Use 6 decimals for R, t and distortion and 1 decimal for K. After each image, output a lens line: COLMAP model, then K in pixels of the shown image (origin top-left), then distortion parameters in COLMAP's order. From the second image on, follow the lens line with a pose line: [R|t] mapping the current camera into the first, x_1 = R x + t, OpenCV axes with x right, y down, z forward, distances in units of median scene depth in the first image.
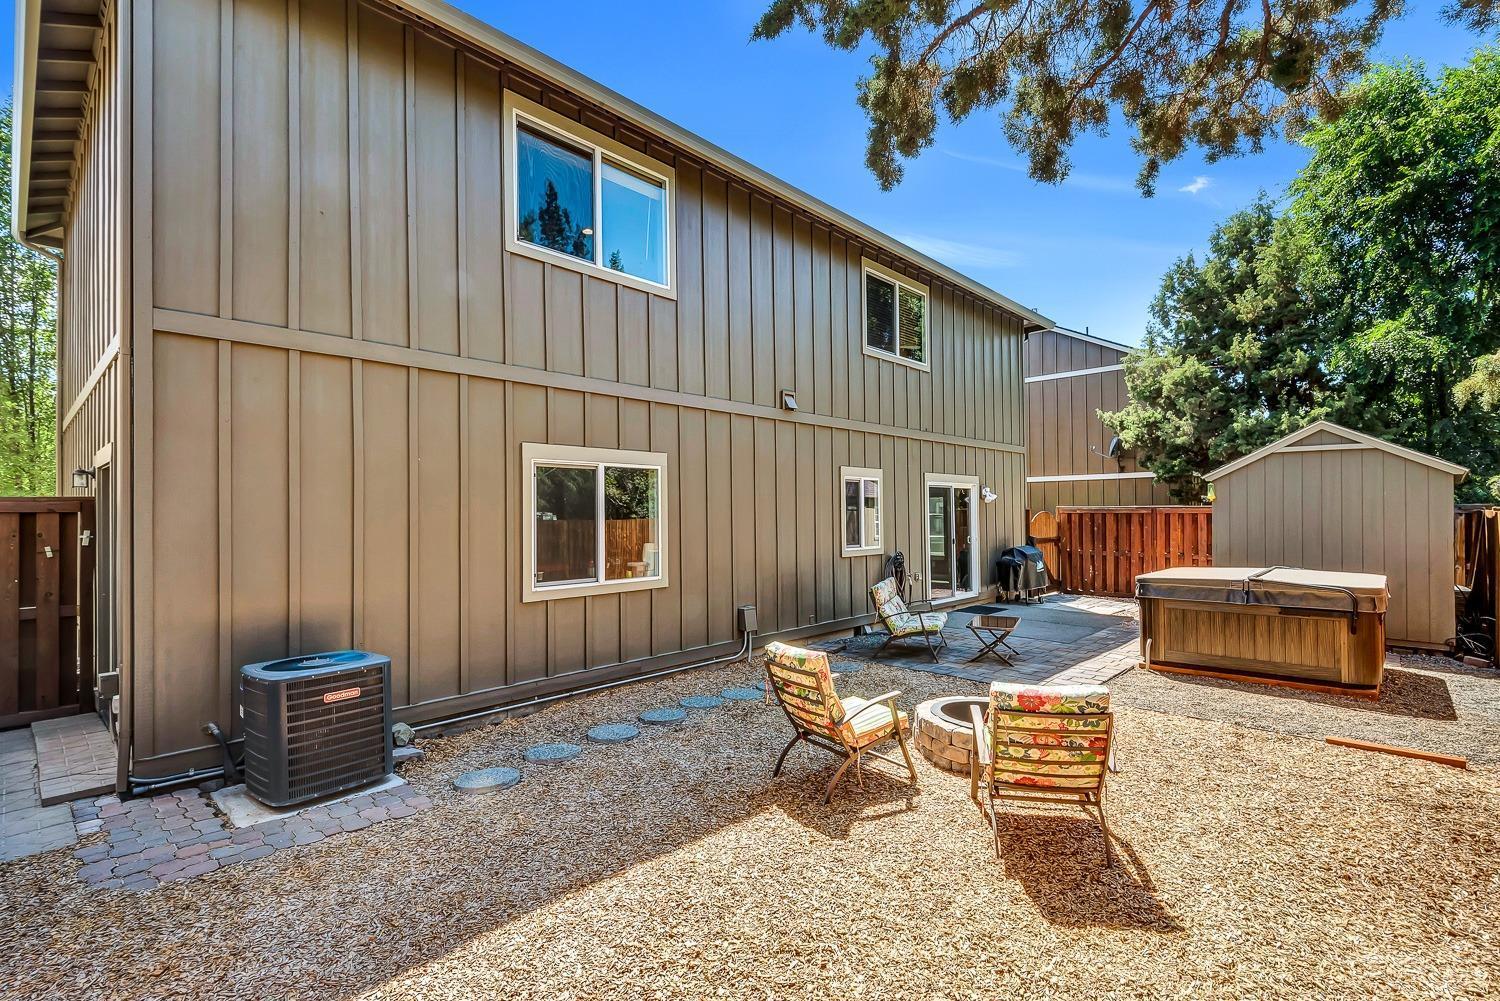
lens RADIAL K [[700.0, 0, 723.7], [0, 700.0, 499.4], [0, 0, 1]] dist [-0.000550, -0.000083]
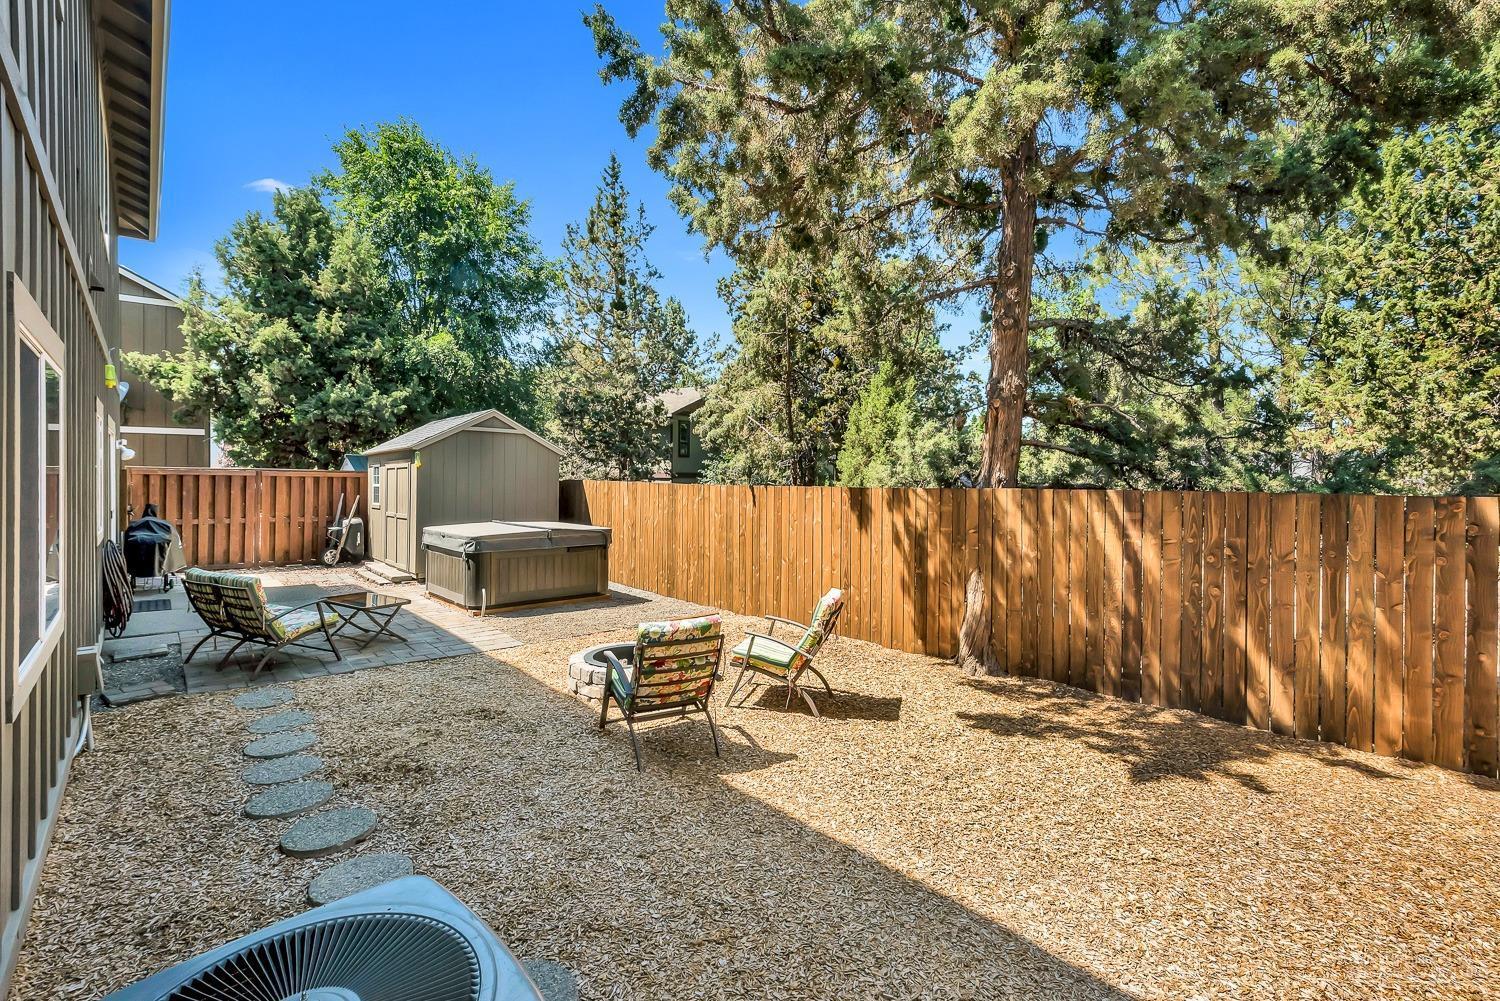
lens RADIAL K [[700.0, 0, 723.7], [0, 700.0, 499.4], [0, 0, 1]] dist [-0.000550, -0.000083]
pose [[0.119319, -0.027729, 0.992469, -0.845415], [-0.028325, 0.999108, 0.031320, 0.010414], [-0.992452, -0.031848, 0.118428, 0.817521]]
